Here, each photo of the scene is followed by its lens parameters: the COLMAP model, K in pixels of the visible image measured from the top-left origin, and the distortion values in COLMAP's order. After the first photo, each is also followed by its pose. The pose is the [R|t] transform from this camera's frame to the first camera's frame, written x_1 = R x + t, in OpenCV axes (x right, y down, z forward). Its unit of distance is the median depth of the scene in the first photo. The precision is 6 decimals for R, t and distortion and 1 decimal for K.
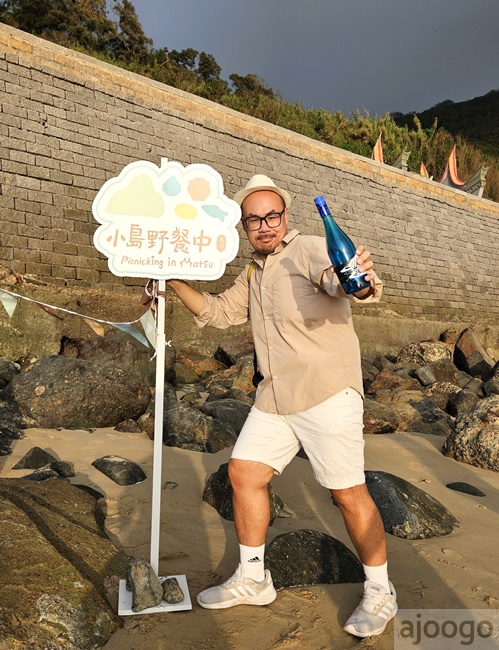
lens RADIAL K [[622.1, 0, 248.3], [0, 622.1, 326.4], [0, 0, 1]] dist [0.045914, 0.000000]
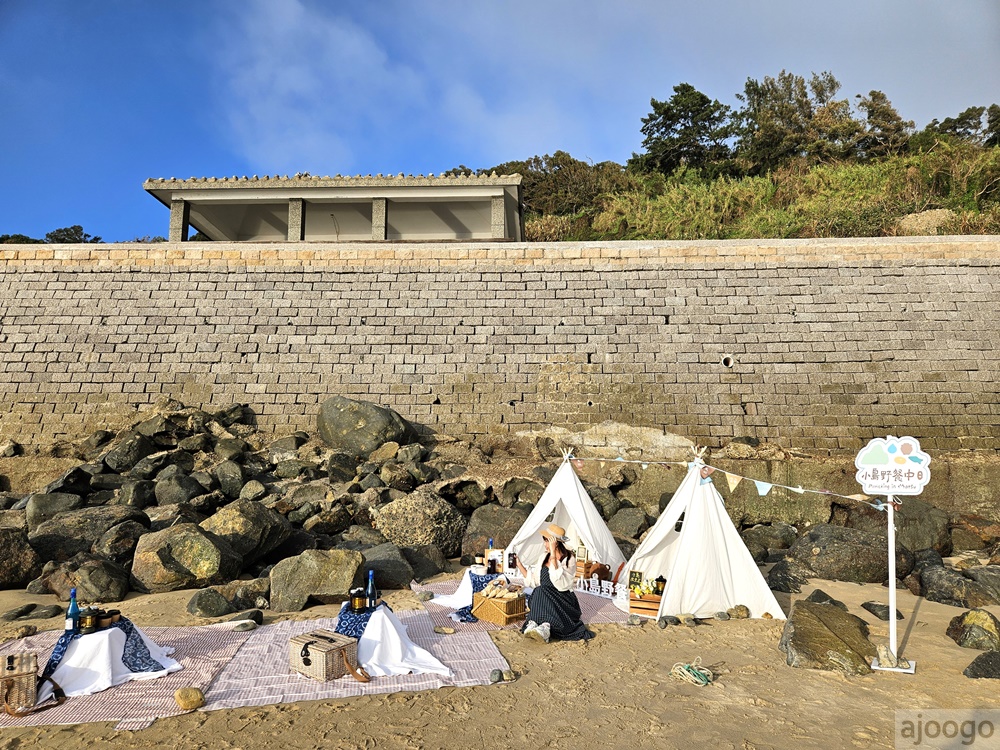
lens RADIAL K [[672.5, 0, 497.4], [0, 672.5, 379.5], [0, 0, 1]] dist [0.043585, -0.013353]
pose [[0.732302, -0.137820, -0.666888, 0.098205], [0.041853, 0.986564, -0.157926, -0.030416], [0.679693, 0.087738, 0.728230, -0.289701]]
